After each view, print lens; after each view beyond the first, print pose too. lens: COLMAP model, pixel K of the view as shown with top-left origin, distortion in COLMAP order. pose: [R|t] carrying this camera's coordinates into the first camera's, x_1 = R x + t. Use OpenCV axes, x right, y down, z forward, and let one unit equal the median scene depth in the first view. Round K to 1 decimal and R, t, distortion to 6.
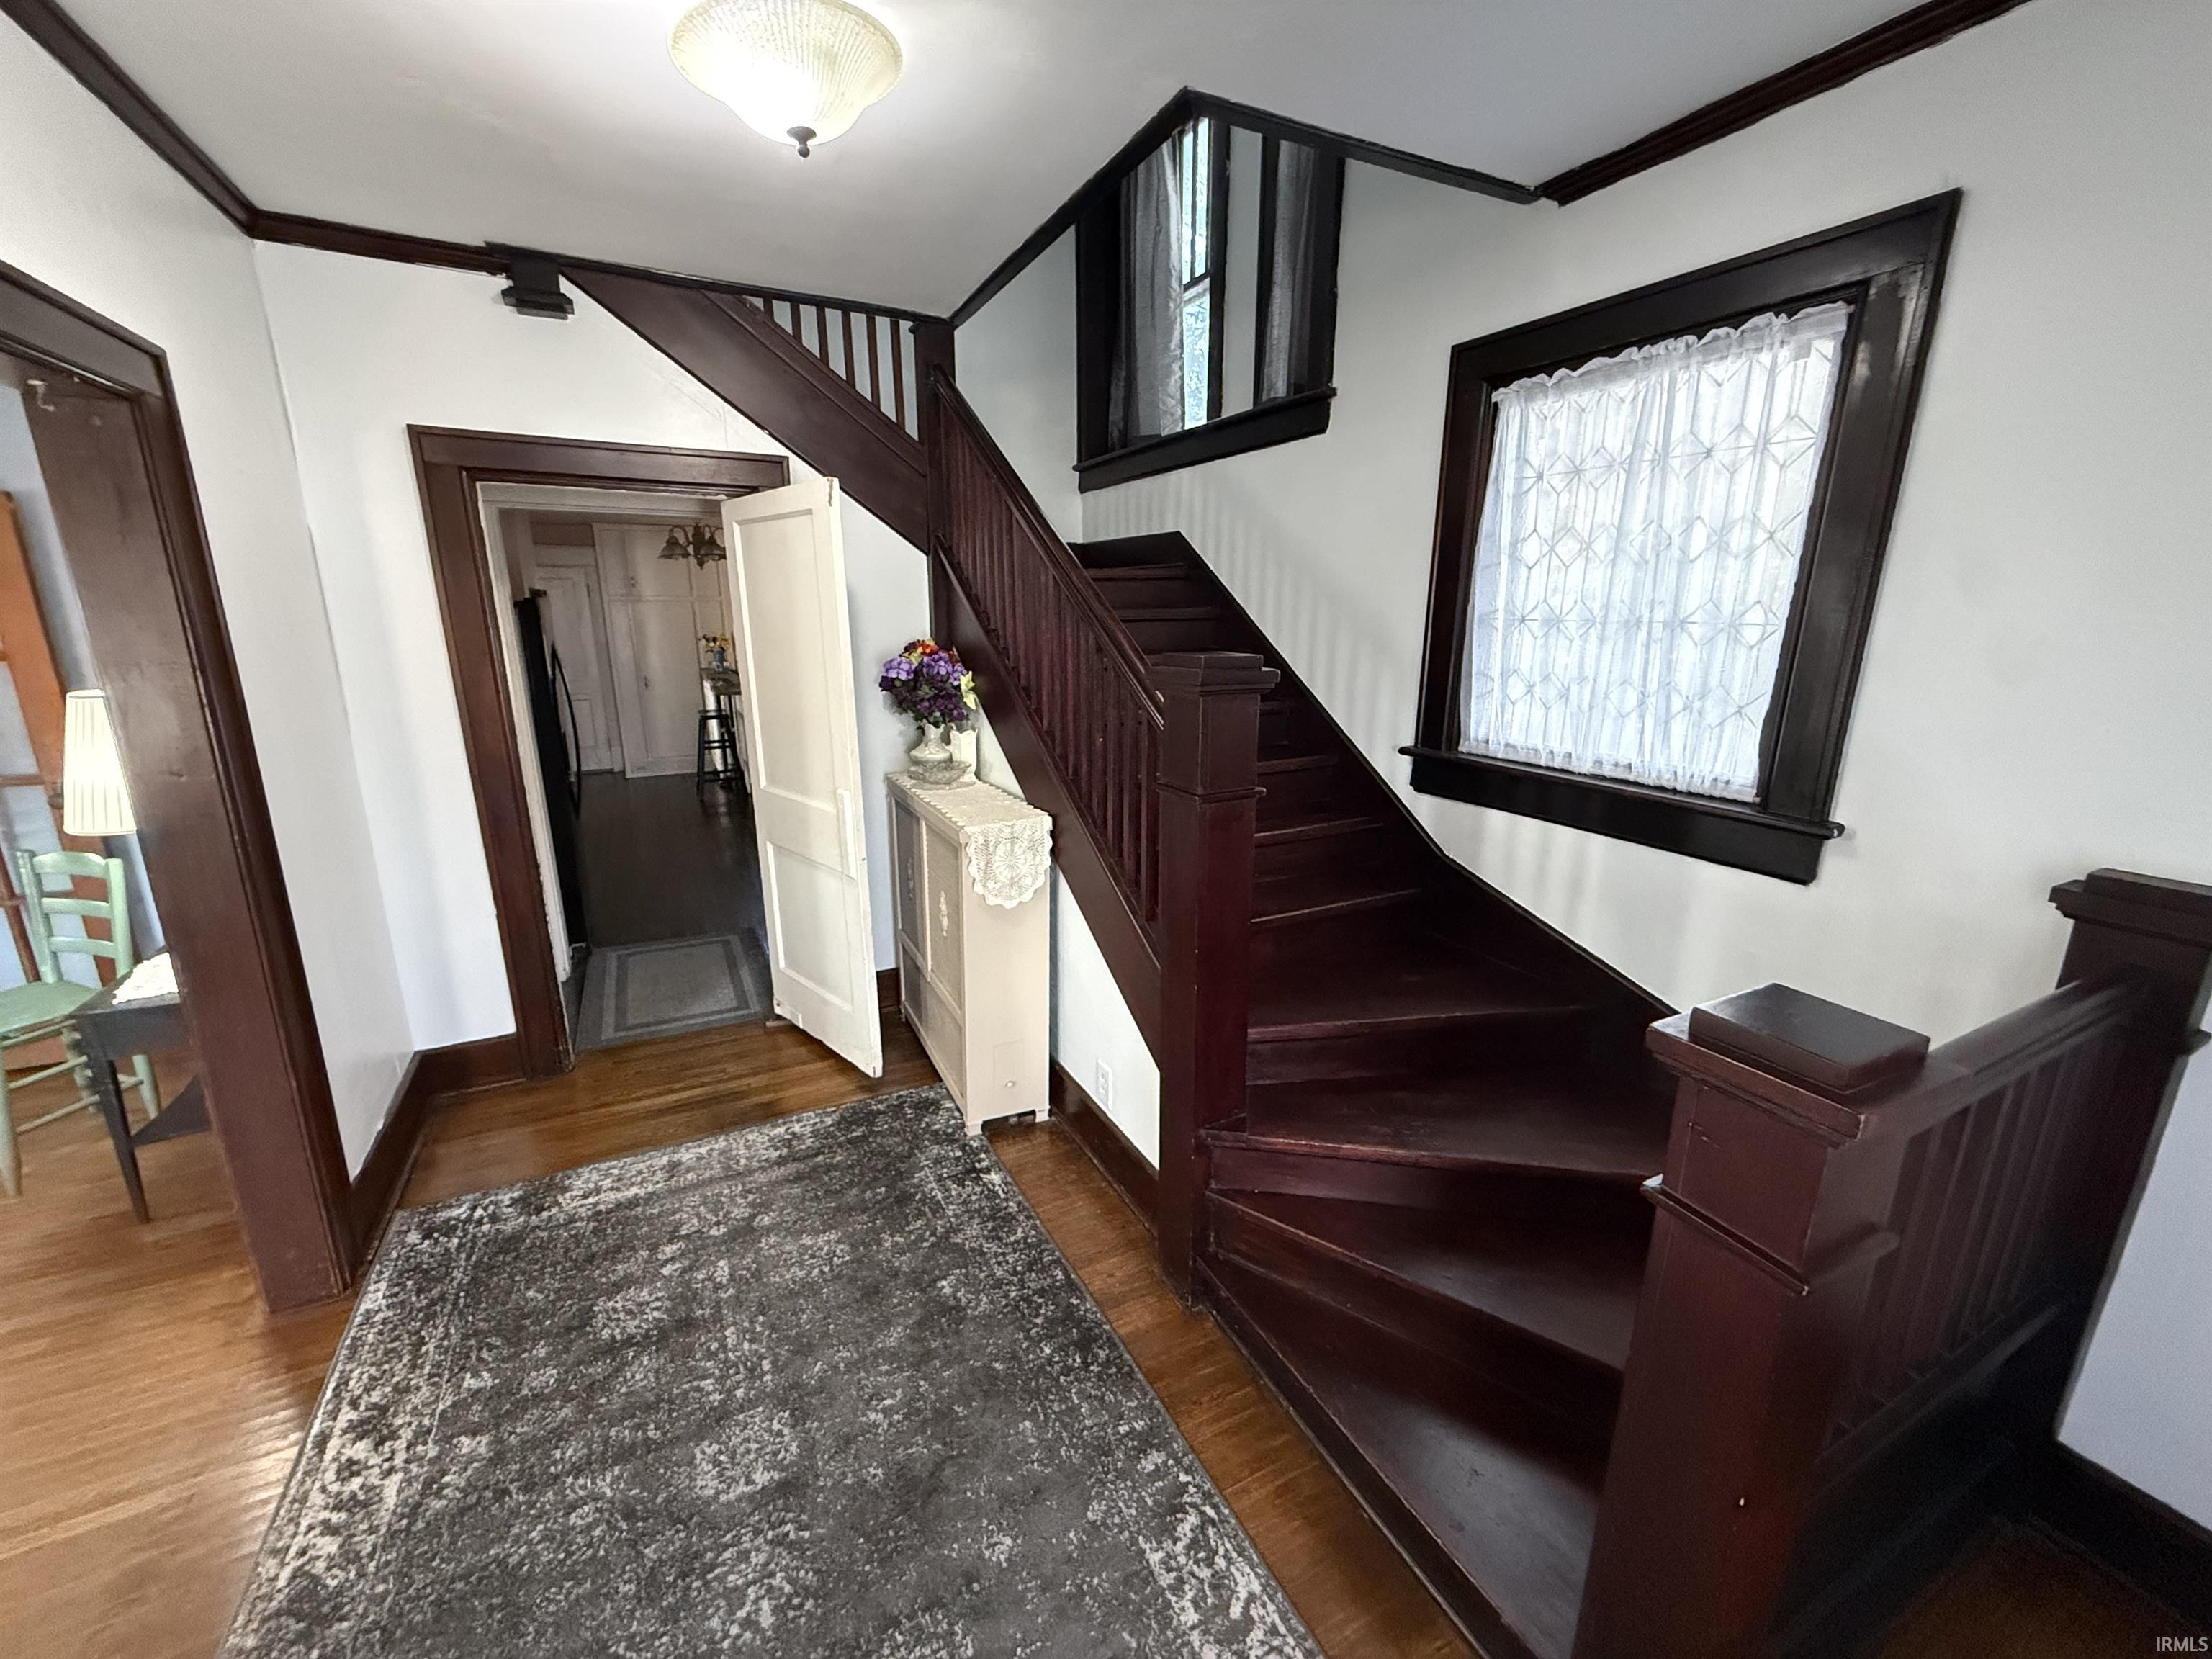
lens RADIAL K [[882.2, 0, 1098.9], [0, 882.2, 823.7], [0, 0, 1]] dist [-0.002213, 0.000103]
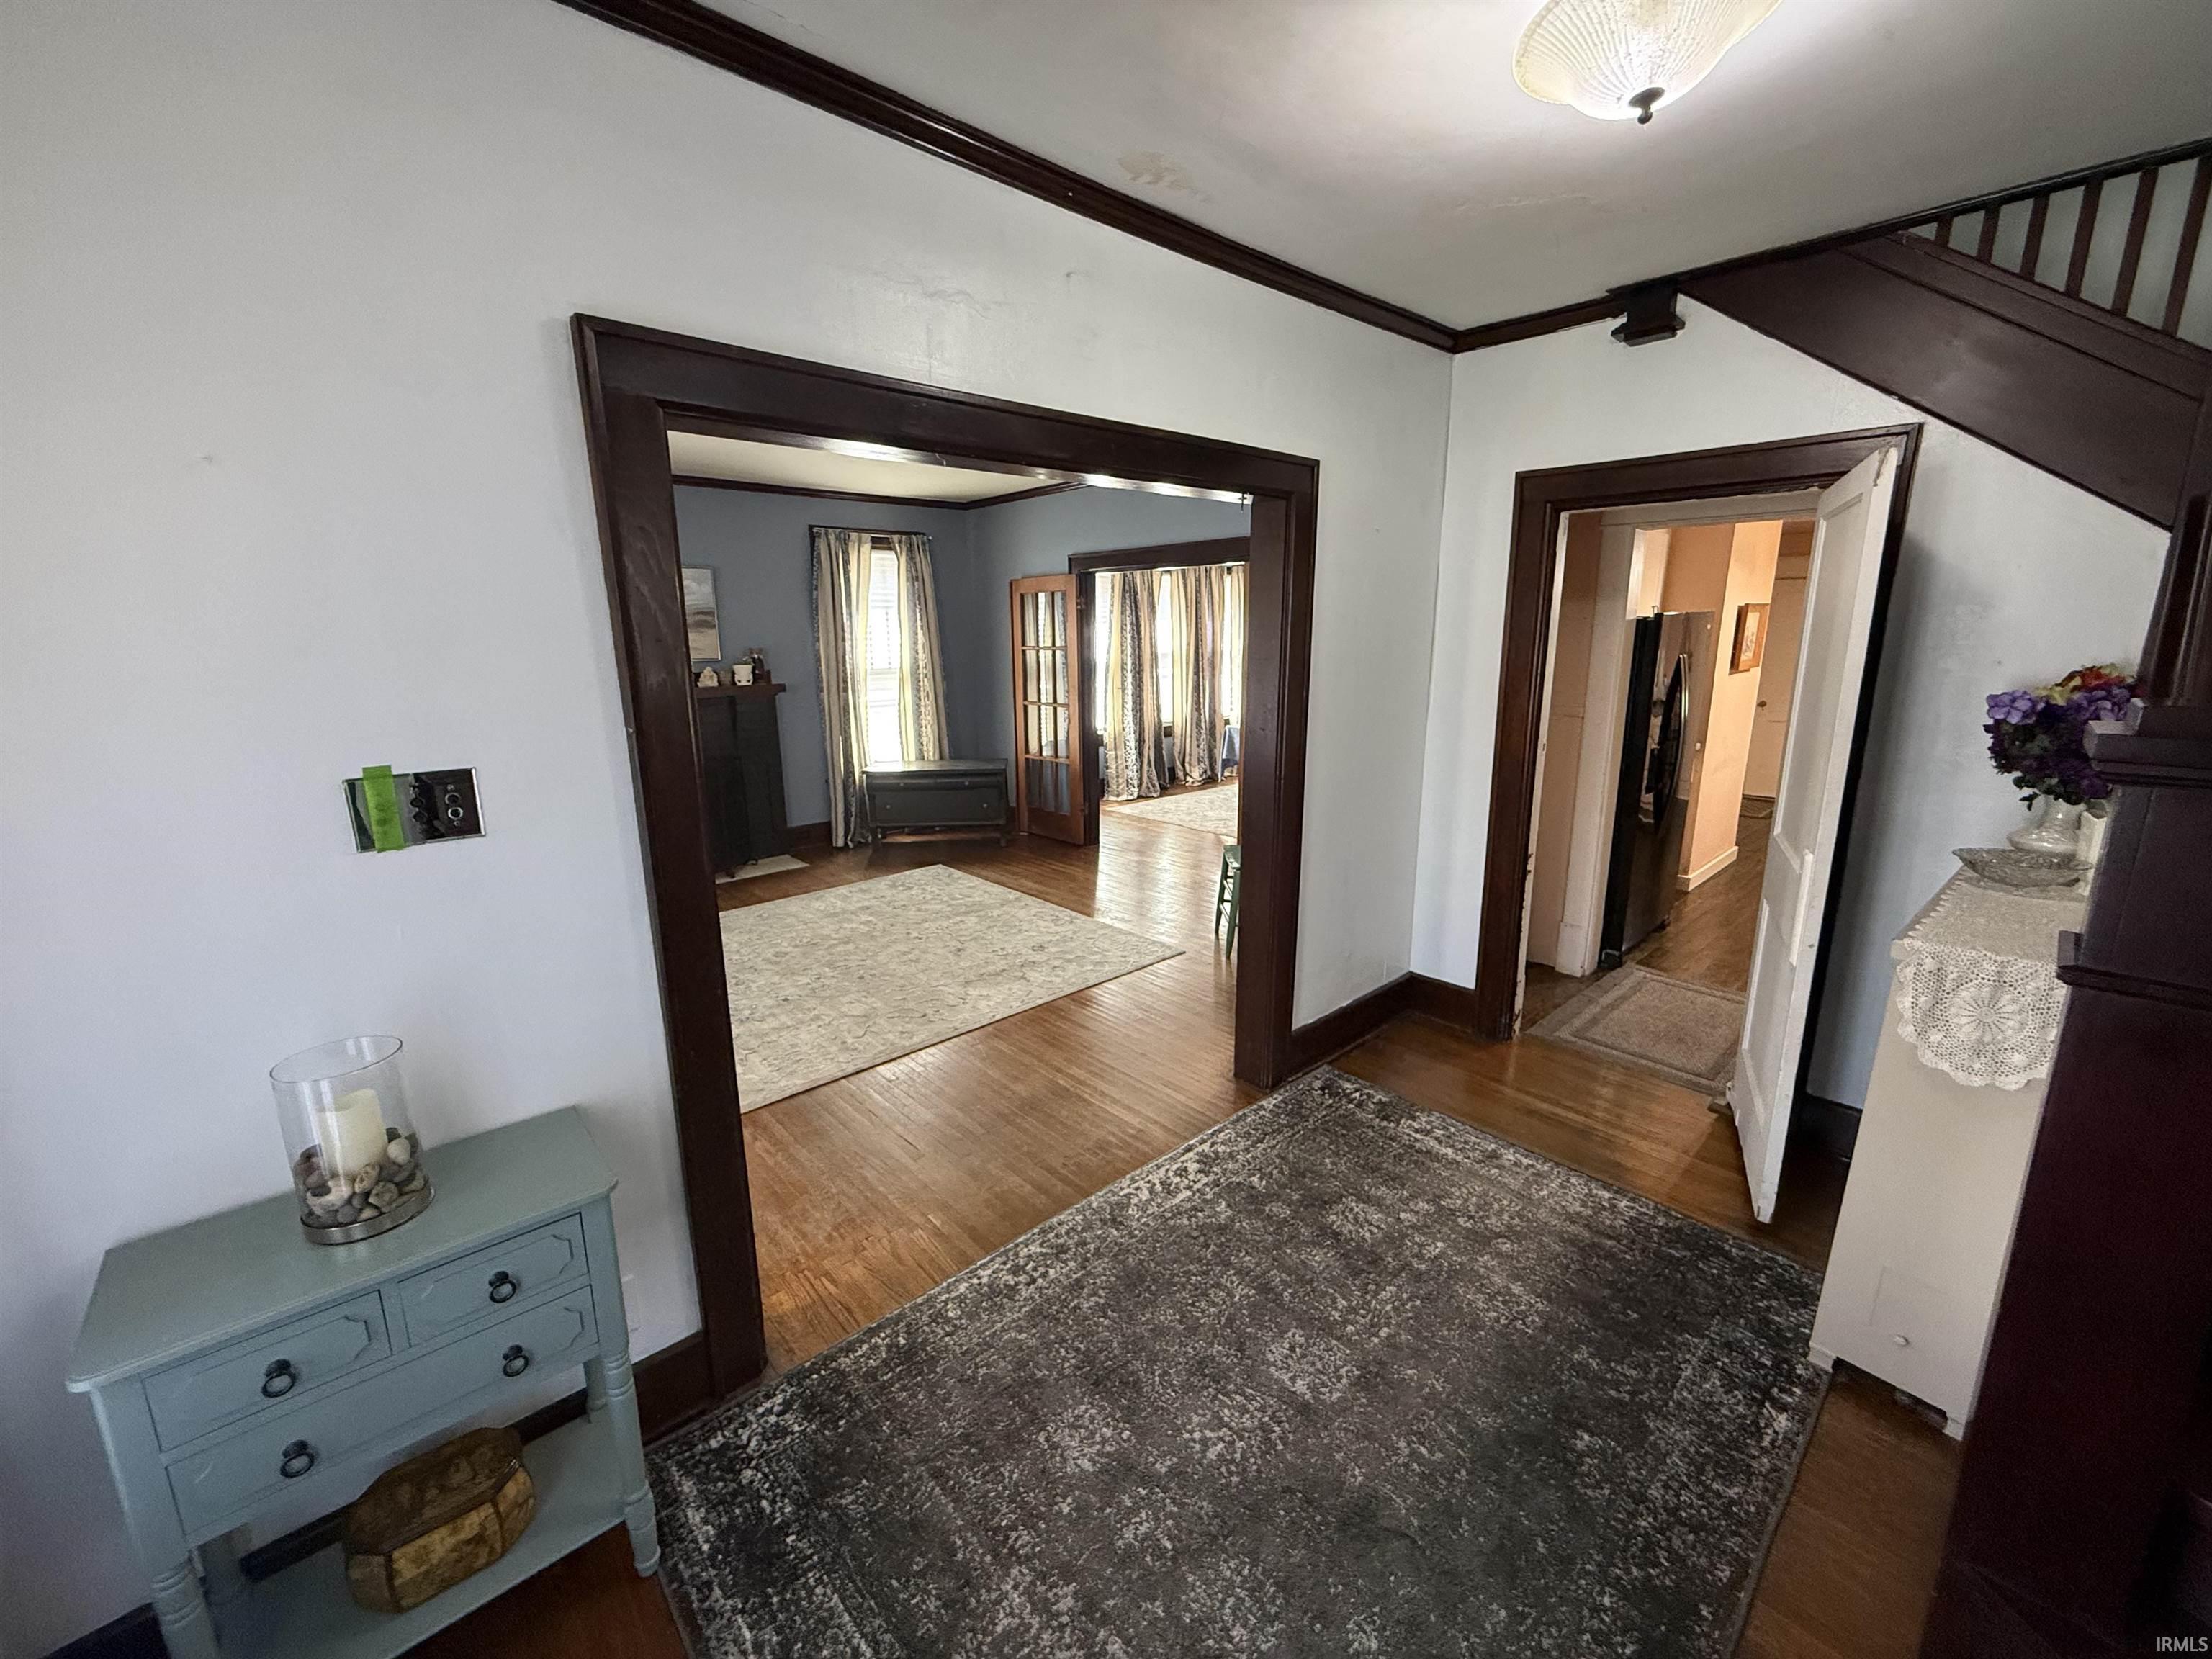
lens RADIAL K [[882.2, 0, 1105.5], [0, 882.2, 823.1], [0, 0, 1]] dist [-0.002213, 0.000103]
pose [[0.255551, 0.204159, -0.944994, 0.352109], [-0.221119, 0.963883, 0.148444, -0.051332], [0.941170, 0.171021, 0.291464, 0.228318]]
